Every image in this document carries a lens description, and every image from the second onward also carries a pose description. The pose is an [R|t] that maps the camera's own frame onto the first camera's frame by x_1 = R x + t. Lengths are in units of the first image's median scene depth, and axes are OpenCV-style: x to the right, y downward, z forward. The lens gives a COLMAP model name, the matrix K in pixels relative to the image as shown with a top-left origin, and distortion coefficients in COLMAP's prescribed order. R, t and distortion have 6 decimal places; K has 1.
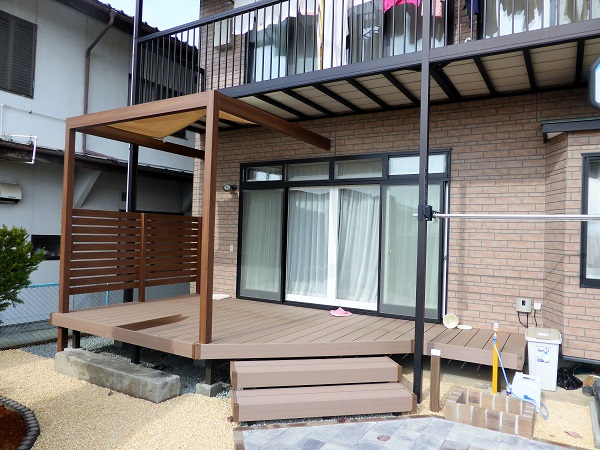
lens RADIAL K [[442.0, 0, 300.6], [0, 442.0, 223.9], [0, 0, 1]] dist [-0.003467, -0.000027]
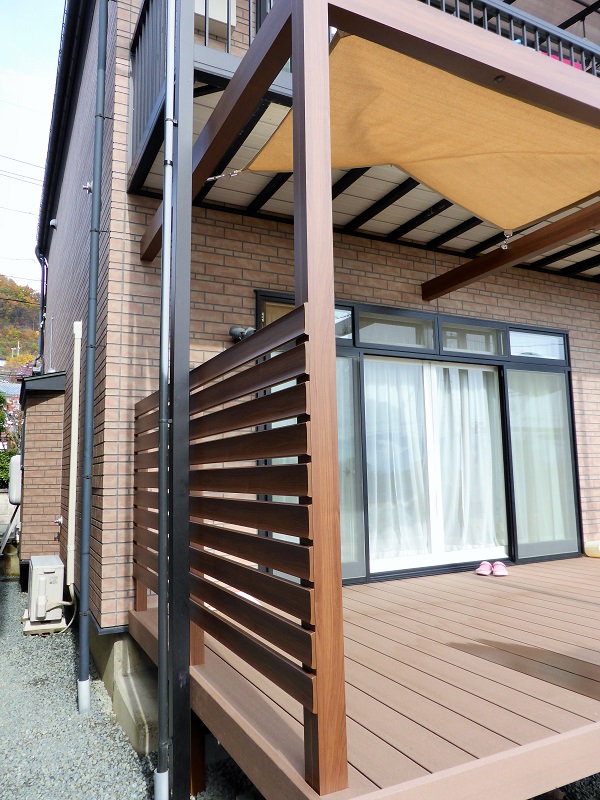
lens RADIAL K [[589.3, 0, 300.6], [0, 589.3, 401.9], [0, 0, 1]] dist [-0.003467, -0.000027]
pose [[0.538097, 0.067757, 0.840155, -0.739363], [0.018493, 0.995575, -0.092136, 0.041929], [-0.842680, 0.065115, 0.534463, 0.776513]]
